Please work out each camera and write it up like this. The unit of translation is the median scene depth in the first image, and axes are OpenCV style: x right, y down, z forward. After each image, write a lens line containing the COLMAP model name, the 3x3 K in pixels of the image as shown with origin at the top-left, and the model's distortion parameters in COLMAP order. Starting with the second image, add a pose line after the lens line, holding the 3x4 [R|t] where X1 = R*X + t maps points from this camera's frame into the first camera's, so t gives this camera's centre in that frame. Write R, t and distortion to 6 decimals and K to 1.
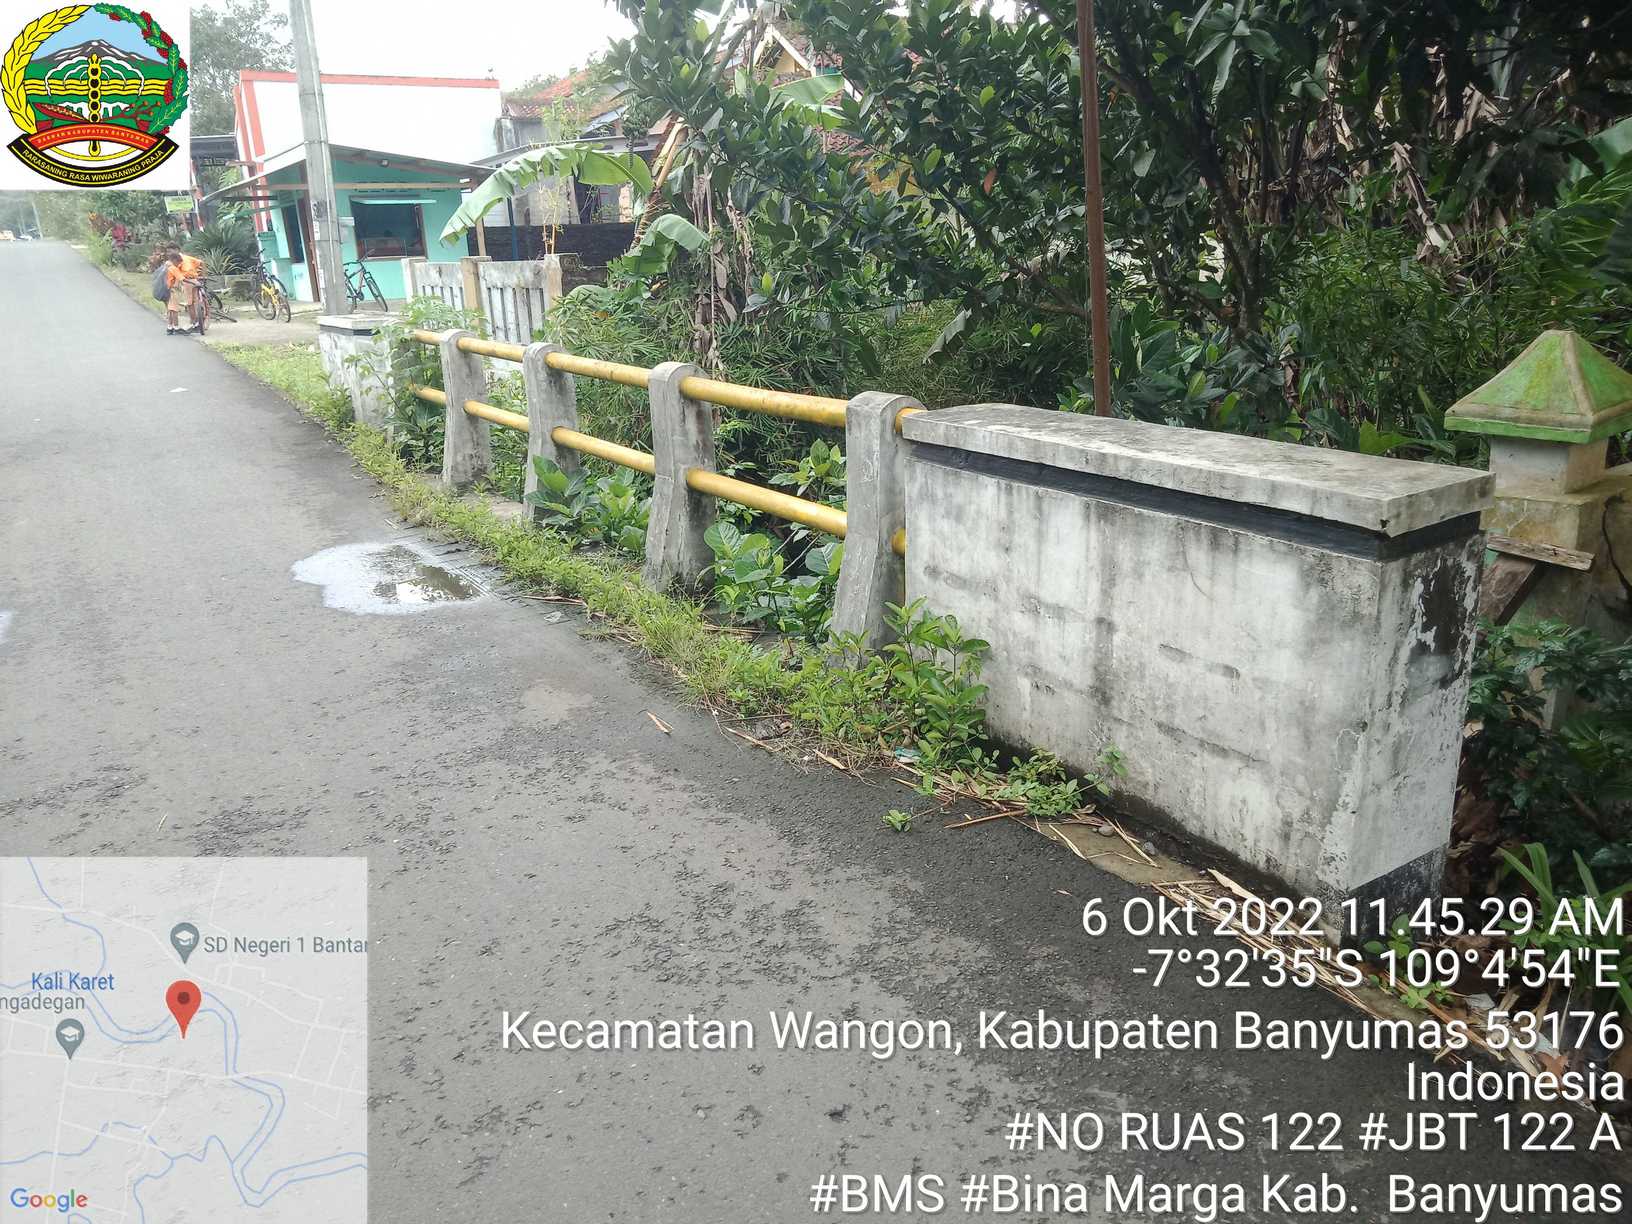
lens RADIAL K [[1209.1, 0, 812.1], [0, 1209.1, 606.1], [0, 0, 1]] dist [0.024333, -0.007104]
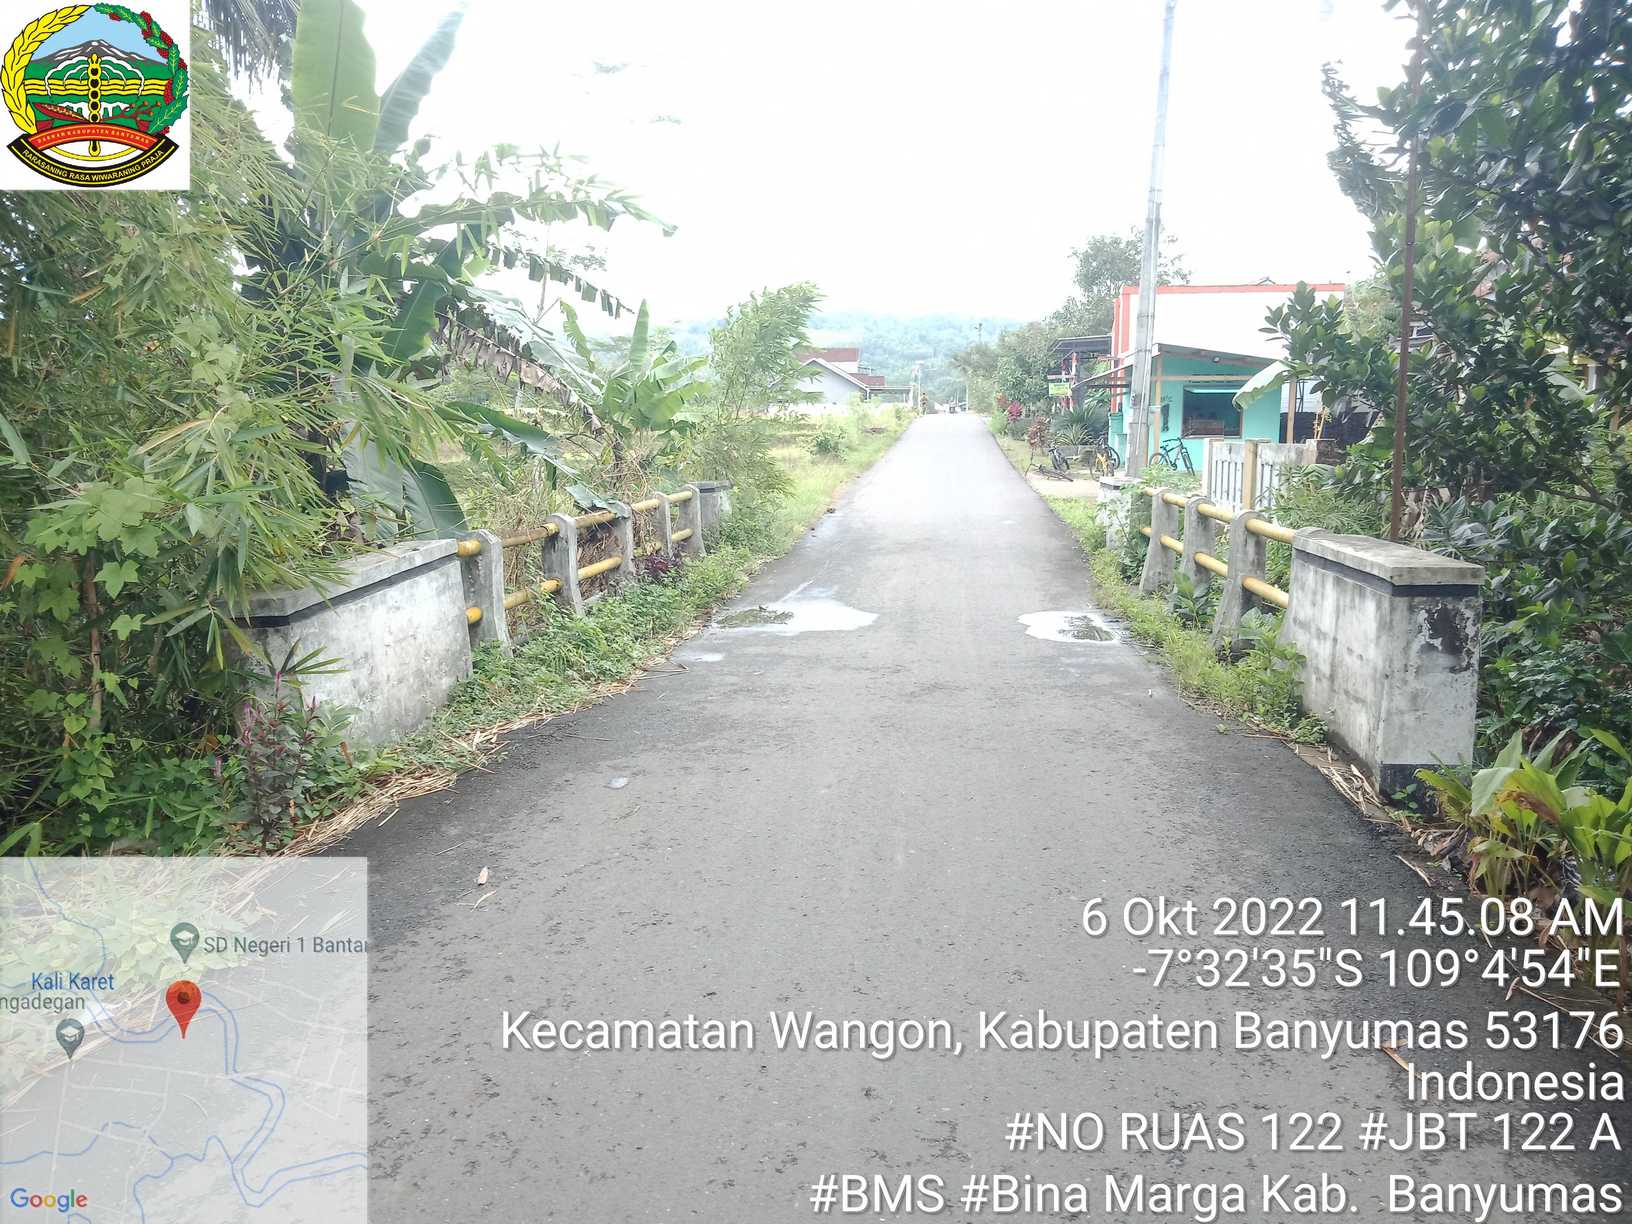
lens RADIAL K [[1209.1, 0, 820.4], [0, 1209.1, 613.9], [0, 0, 1]] dist [0.024333, -0.007104]
pose [[0.786640, 0.128123, -0.603972, 0.248197], [-0.206645, 0.976449, -0.062006, 0.085971], [0.581803, 0.173584, 0.794590, -0.331132]]
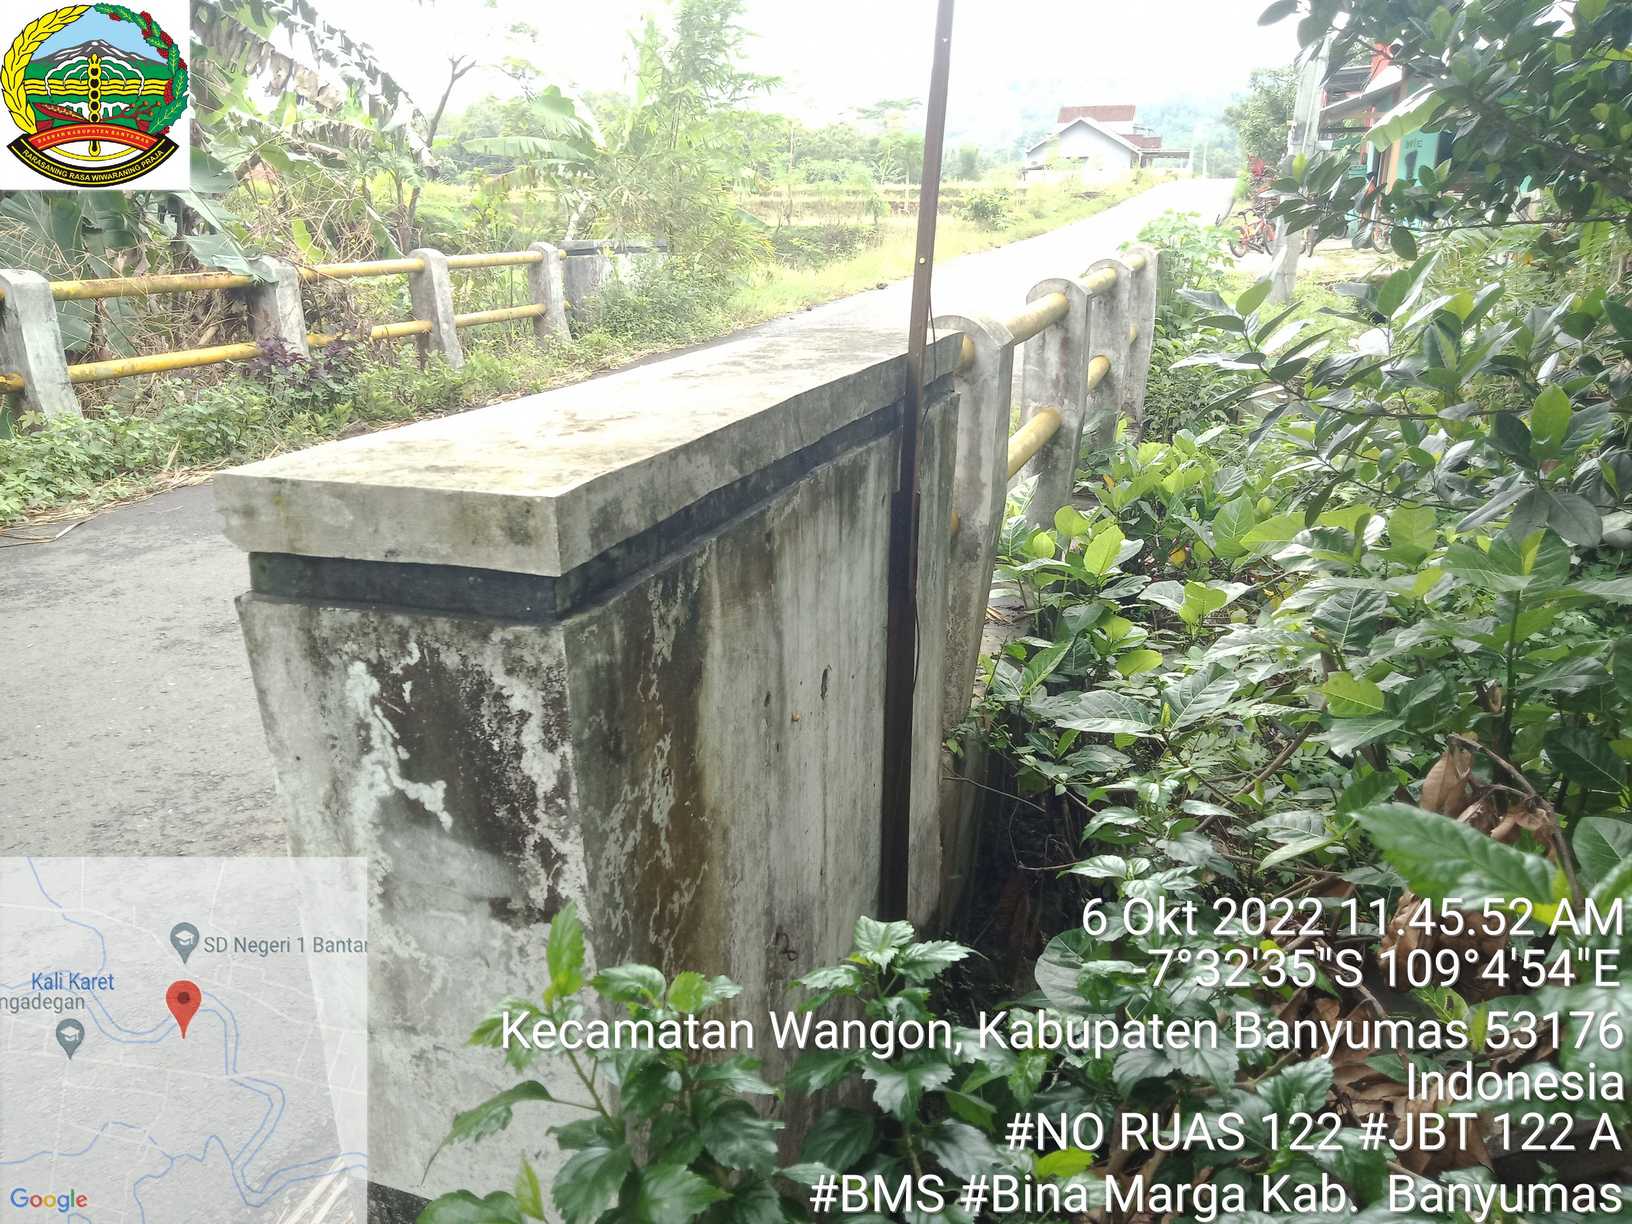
lens RADIAL K [[1209.1, 0, 813.5], [0, 1209.1, 606.6], [0, 0, 1]] dist [0.024333, -0.007104]
pose [[0.626492, 0.277903, -0.728202, 0.252776], [-0.246506, 0.956967, 0.153131, -0.043101], [0.739421, 0.083571, 0.668037, 0.211188]]
